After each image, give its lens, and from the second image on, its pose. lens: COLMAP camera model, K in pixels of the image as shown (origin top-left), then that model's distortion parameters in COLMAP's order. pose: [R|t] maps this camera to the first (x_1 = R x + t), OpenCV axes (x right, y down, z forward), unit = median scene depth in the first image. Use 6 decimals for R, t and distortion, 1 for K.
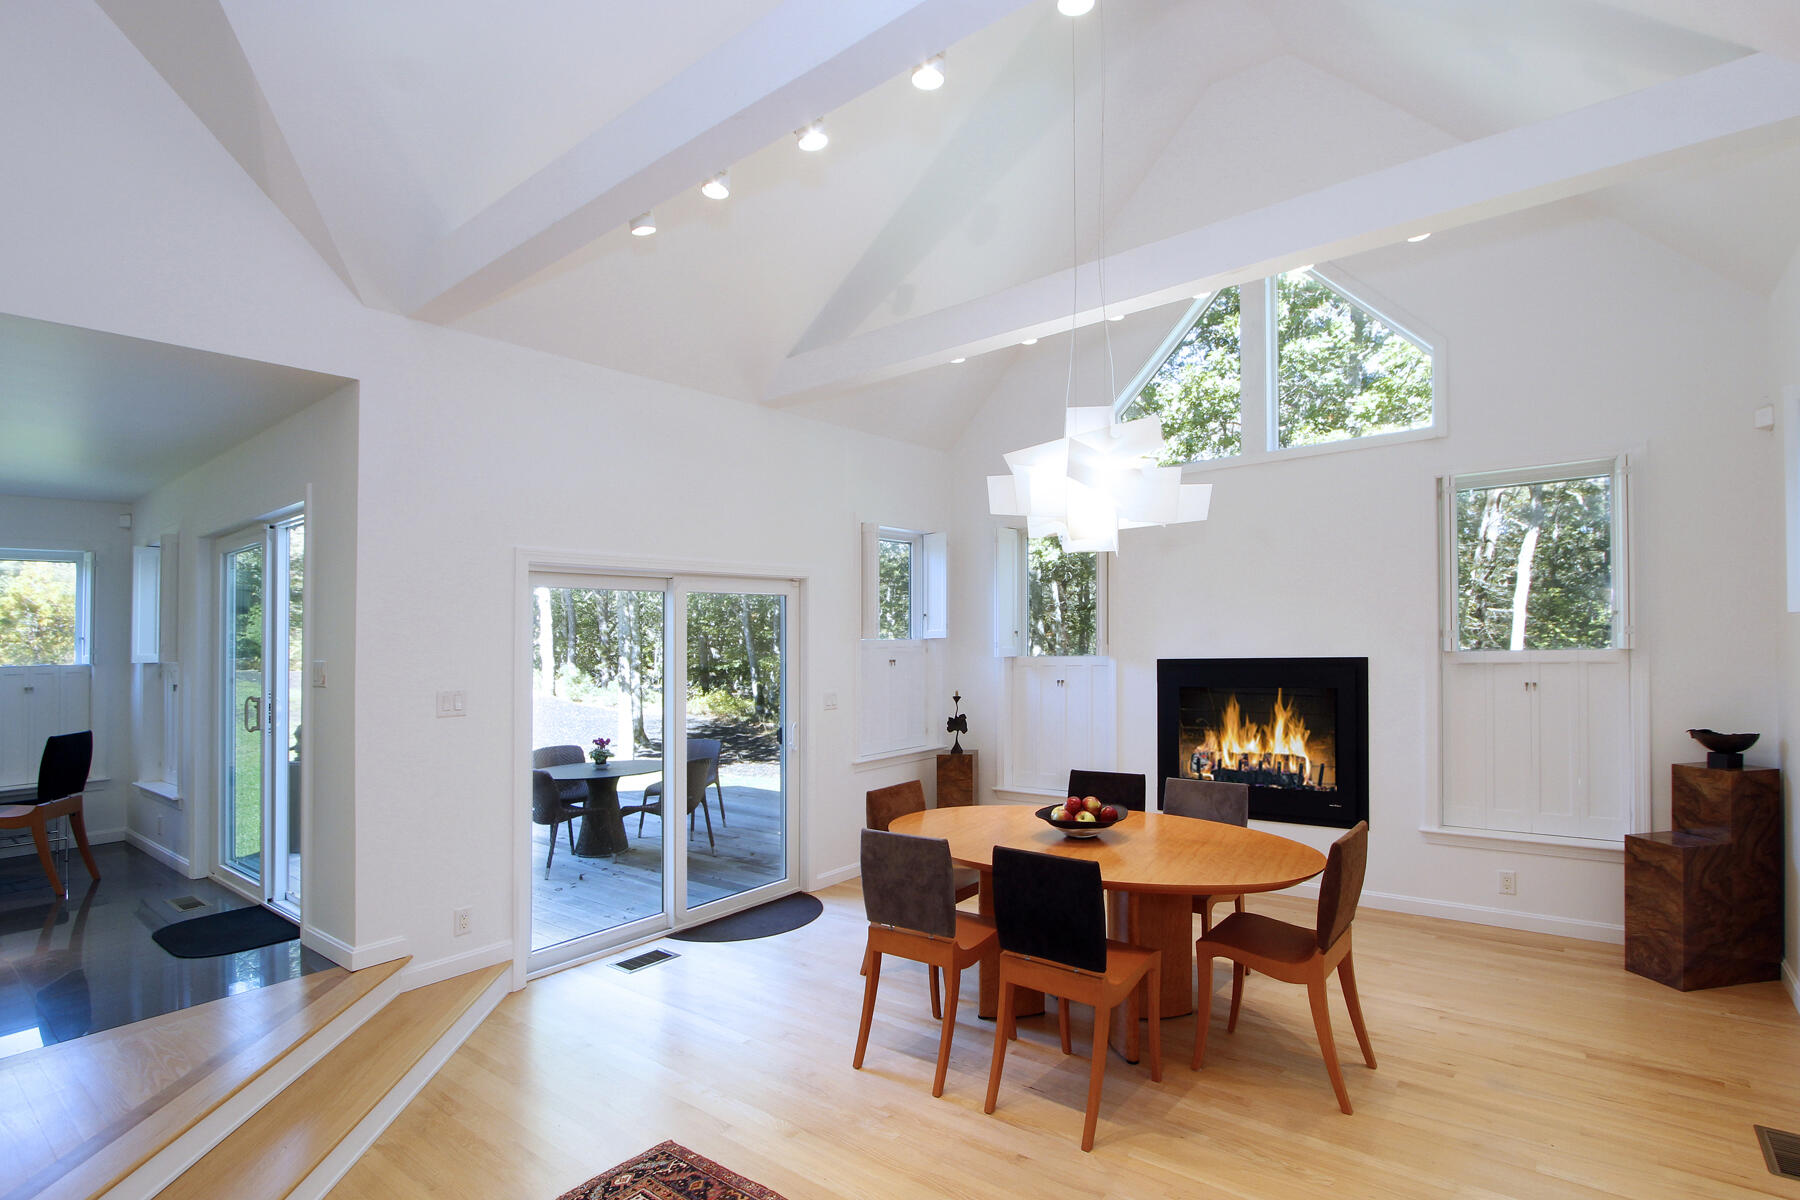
lens RADIAL K [[869.0, 0, 926.4], [0, 869.0, 619.0], [0, 0, 1]] dist [-0.001107, -0.000412]
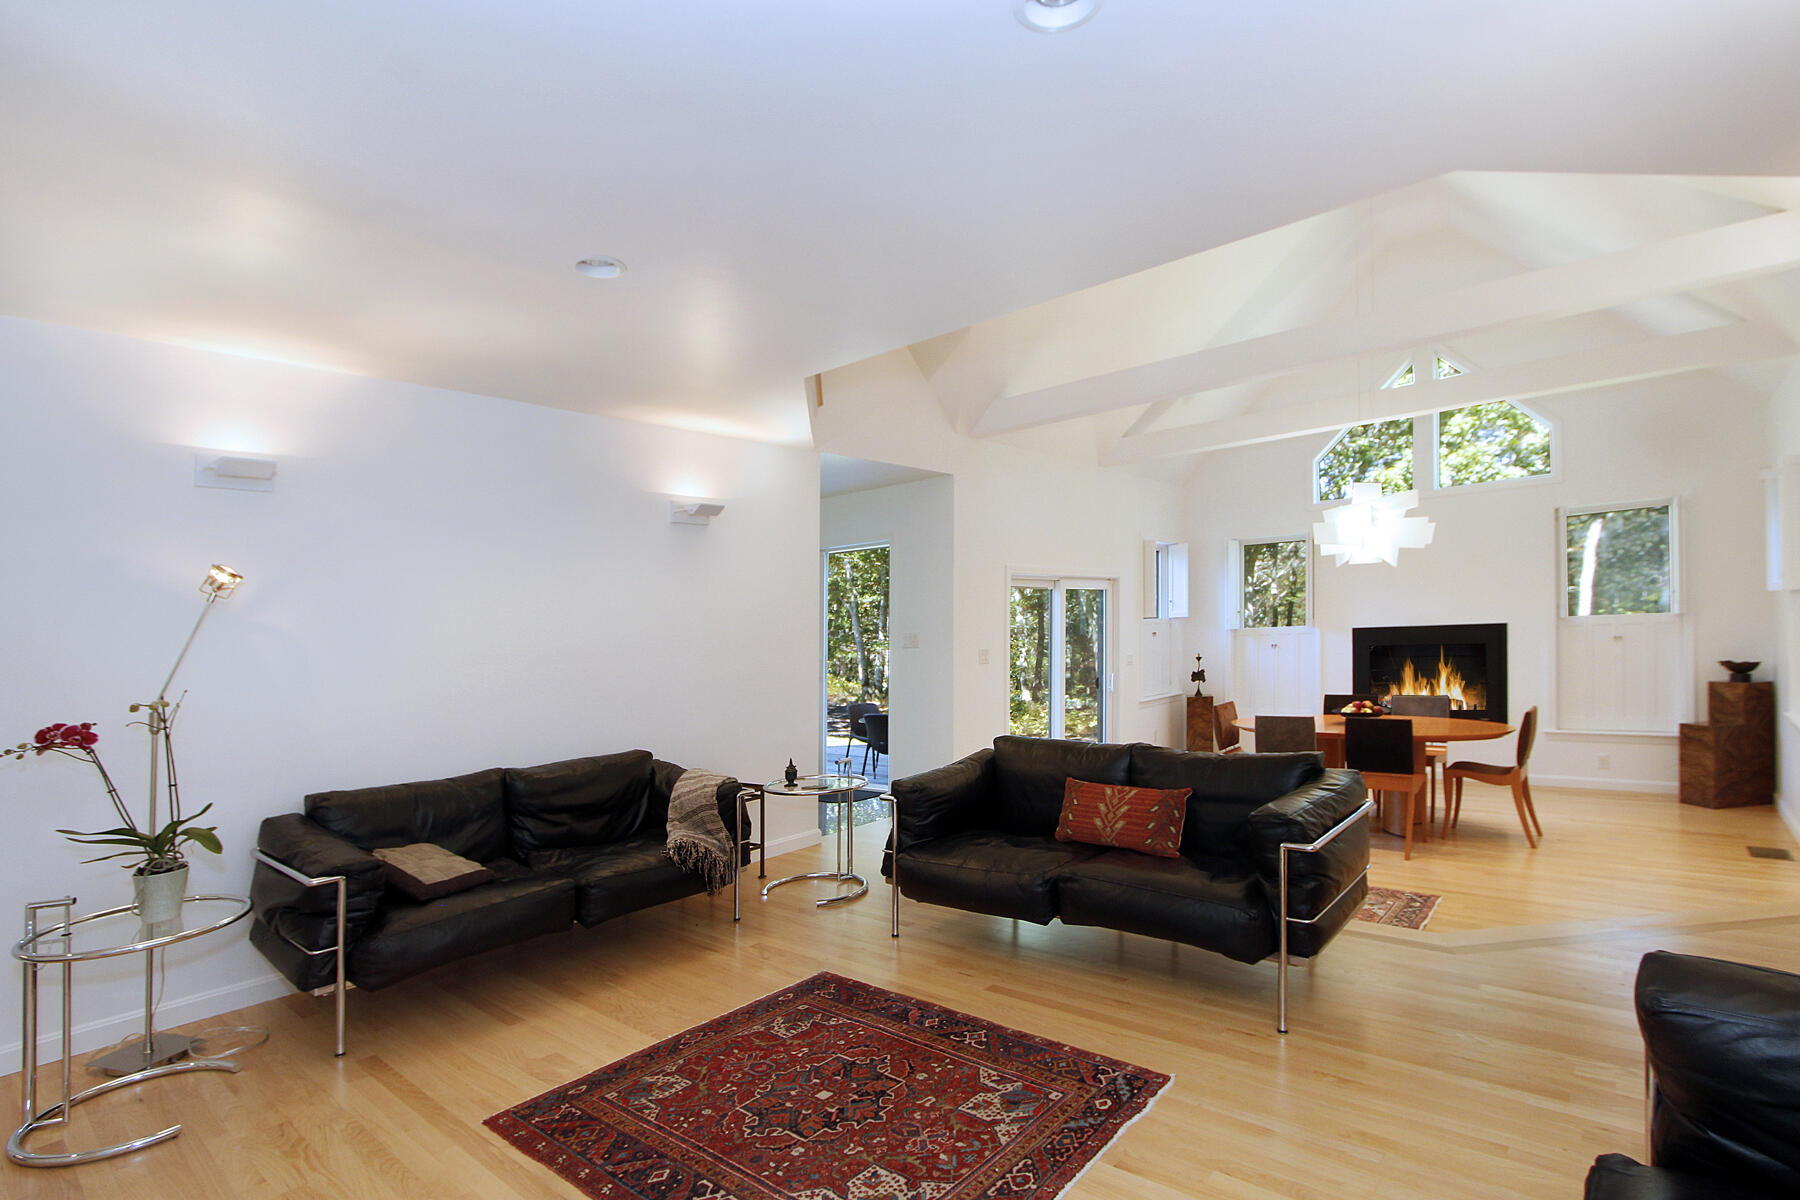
lens RADIAL K [[878.9, 0, 899.2], [0, 878.9, 623.0], [0, 0, 1]] dist [-0.002214, -0.000574]
pose [[0.998627, -0.016170, -0.049820, -0.612766], [0.017066, 0.999699, 0.017616, -0.003169], [0.049520, -0.018442, 0.998603, -0.762562]]
